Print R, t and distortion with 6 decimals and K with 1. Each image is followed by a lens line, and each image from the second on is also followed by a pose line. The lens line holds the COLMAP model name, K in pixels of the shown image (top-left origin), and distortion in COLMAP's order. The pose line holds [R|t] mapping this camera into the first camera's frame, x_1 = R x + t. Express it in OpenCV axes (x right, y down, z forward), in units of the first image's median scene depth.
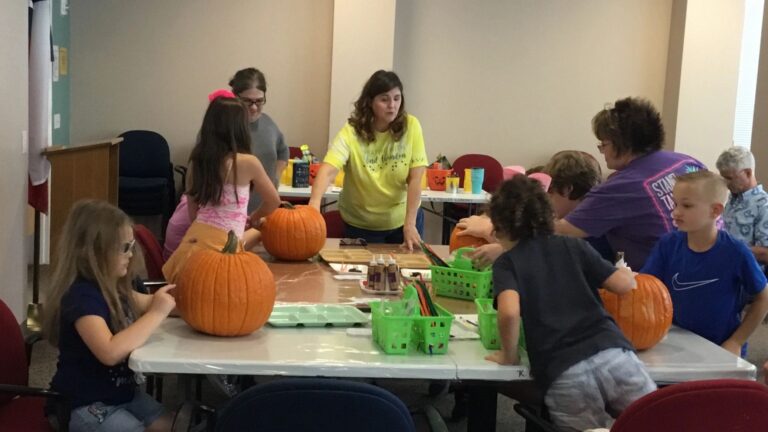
lens RADIAL K [[924.8, 0, 384.0], [0, 924.8, 216.0], [0, 0, 1]] dist [0.008791, 0.005477]
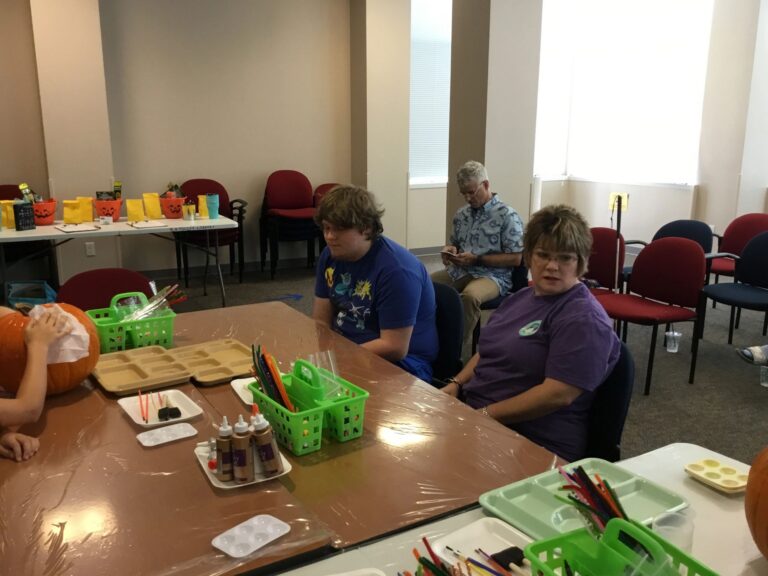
lens RADIAL K [[692.7, 0, 384.0], [0, 692.7, 288.0], [0, 0, 1]] dist [0.050147, -0.010578]
pose [[0.922375, -0.128529, 0.364286, -0.061275], [0.090476, 0.988674, 0.119744, -0.070178], [-0.375550, -0.077490, 0.923557, 0.559094]]
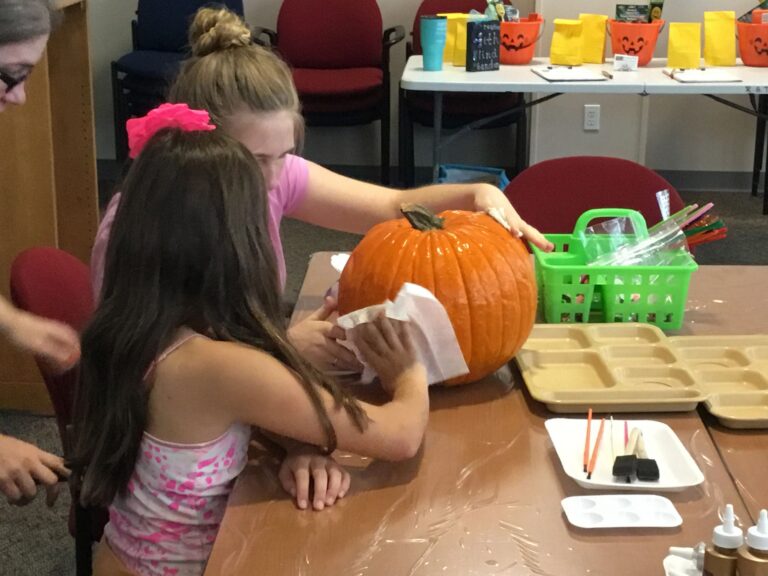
lens RADIAL K [[1441.2, 0, 384.0], [0, 1441.2, 288.0], [0, 0, 1]] dist [0.066355, 0.347196]
pose [[0.986389, 0.006000, -0.164321, -0.037263], [0.017036, 0.990227, 0.138420, -0.066503], [0.163545, -0.139335, 0.976647, 0.583267]]
